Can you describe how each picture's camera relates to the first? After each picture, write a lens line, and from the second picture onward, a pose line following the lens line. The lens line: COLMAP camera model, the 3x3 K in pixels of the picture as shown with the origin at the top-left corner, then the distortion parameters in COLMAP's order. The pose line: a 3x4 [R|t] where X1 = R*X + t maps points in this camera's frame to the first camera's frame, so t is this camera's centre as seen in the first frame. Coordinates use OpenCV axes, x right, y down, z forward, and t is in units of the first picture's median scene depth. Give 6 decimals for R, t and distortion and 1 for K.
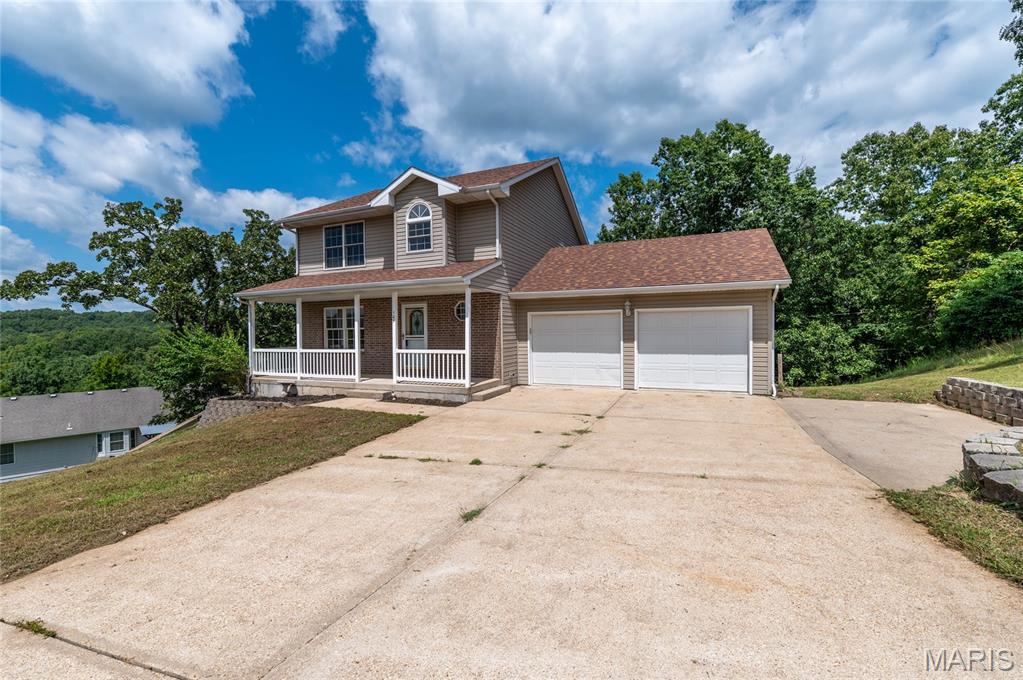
lens RADIAL K [[436.8, 0, 511.5], [0, 436.8, 340.0], [0, 0, 1]] dist [0.001575, -0.006265]
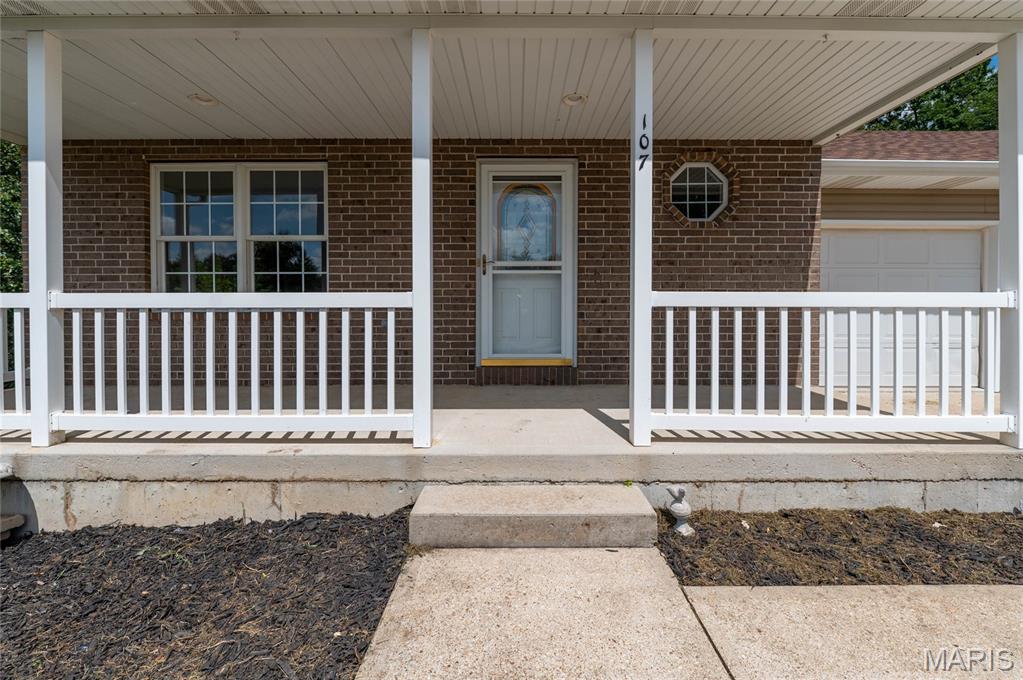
lens RADIAL K [[424.6, 0, 514.5], [0, 424.6, 311.3], [0, 0, 1]] dist [-0.000591, -0.000147]
pose [[0.916145, 0.006753, 0.400790, -0.373820], [-0.004967, 0.999973, -0.005494, 0.030496], [-0.400816, 0.003043, 0.916154, 0.749904]]
